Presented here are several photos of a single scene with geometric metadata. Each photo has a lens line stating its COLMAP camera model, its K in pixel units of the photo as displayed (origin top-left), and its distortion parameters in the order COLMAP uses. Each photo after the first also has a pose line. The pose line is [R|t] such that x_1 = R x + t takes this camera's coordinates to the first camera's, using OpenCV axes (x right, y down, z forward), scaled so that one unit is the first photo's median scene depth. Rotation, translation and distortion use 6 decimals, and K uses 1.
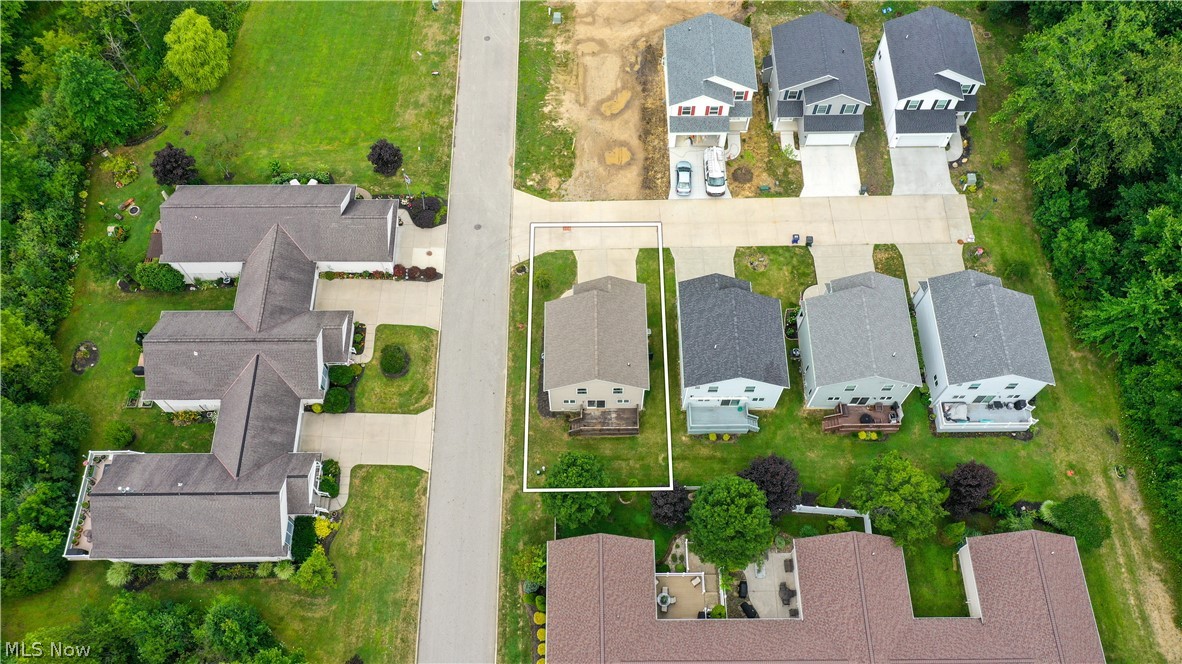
lens RADIAL K [[938.7, 0, 591.0], [0, 938.7, 332.0], [0, 0, 1]] dist [0.008707, 0.009564]
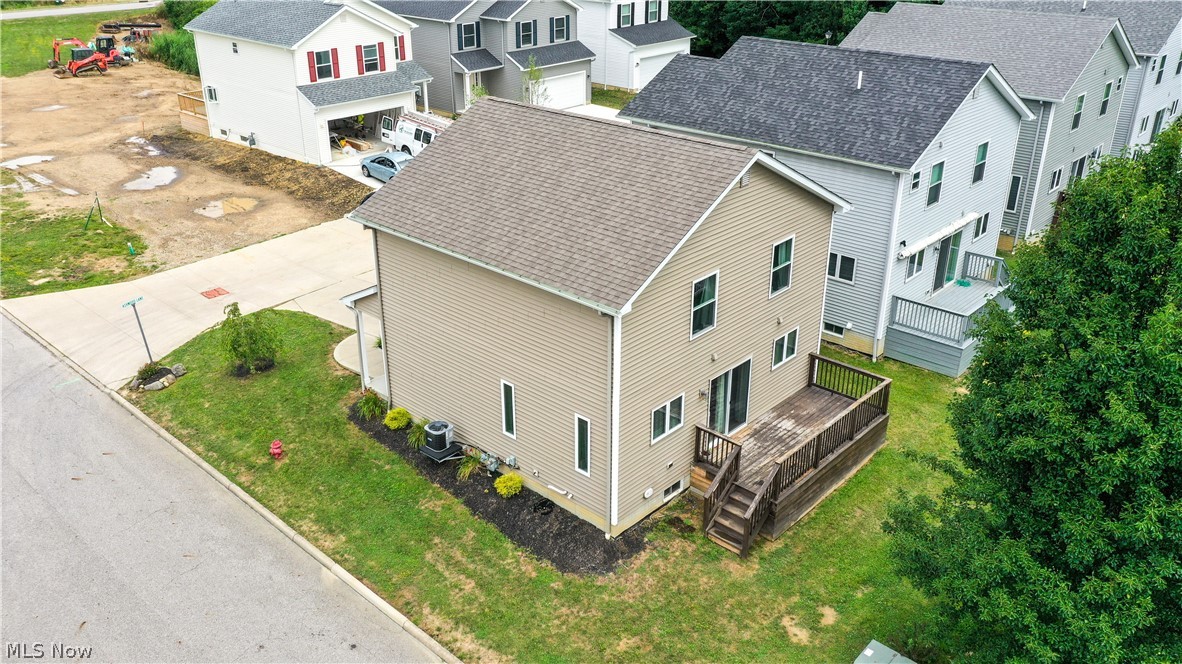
lens RADIAL K [[964.1, 0, 577.1], [0, 964.1, 331.8], [0, 0, 1]] dist [0.013657, 0.005294]
pose [[0.687276, -0.305520, 0.659021, -0.172953], [0.649823, 0.664042, -0.369835, 0.119070], [-0.324626, 0.682426, 0.654914, 0.716657]]
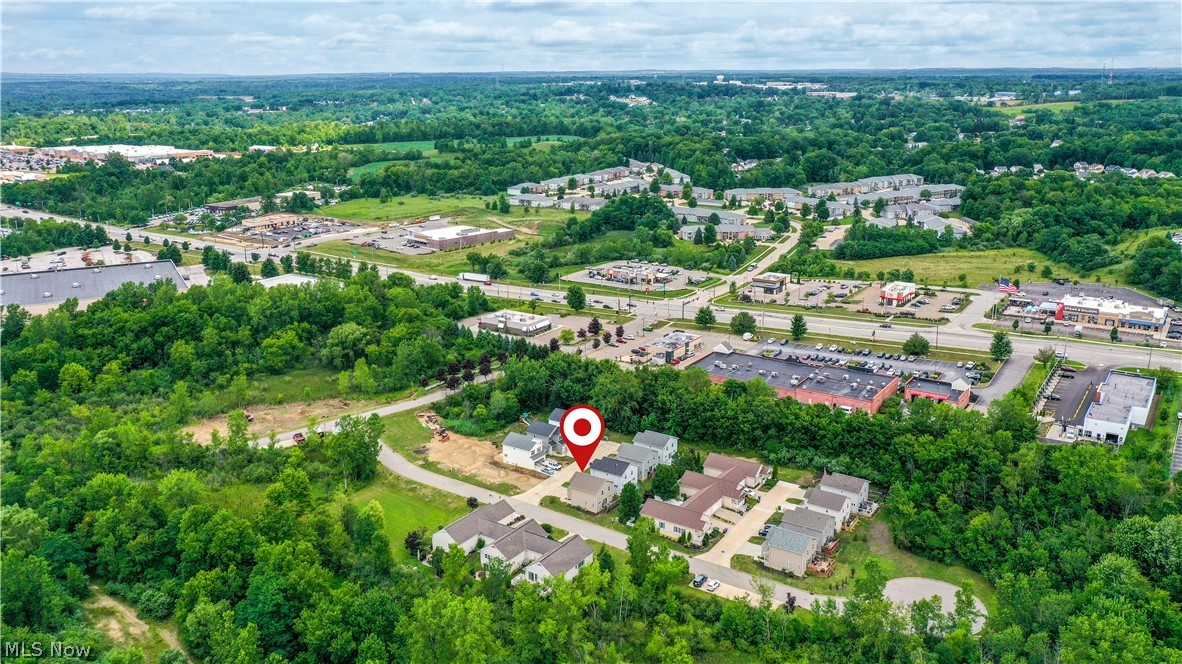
lens RADIAL K [[938.7, 0, 591.0], [0, 938.7, 332.0], [0, 0, 1]] dist [0.008707, 0.009564]
pose [[0.561207, -0.219184, 0.798126, -1.934642], [0.740157, 0.564473, -0.365428, 0.705838], [-0.370425, 0.795819, 0.479017, -0.688286]]
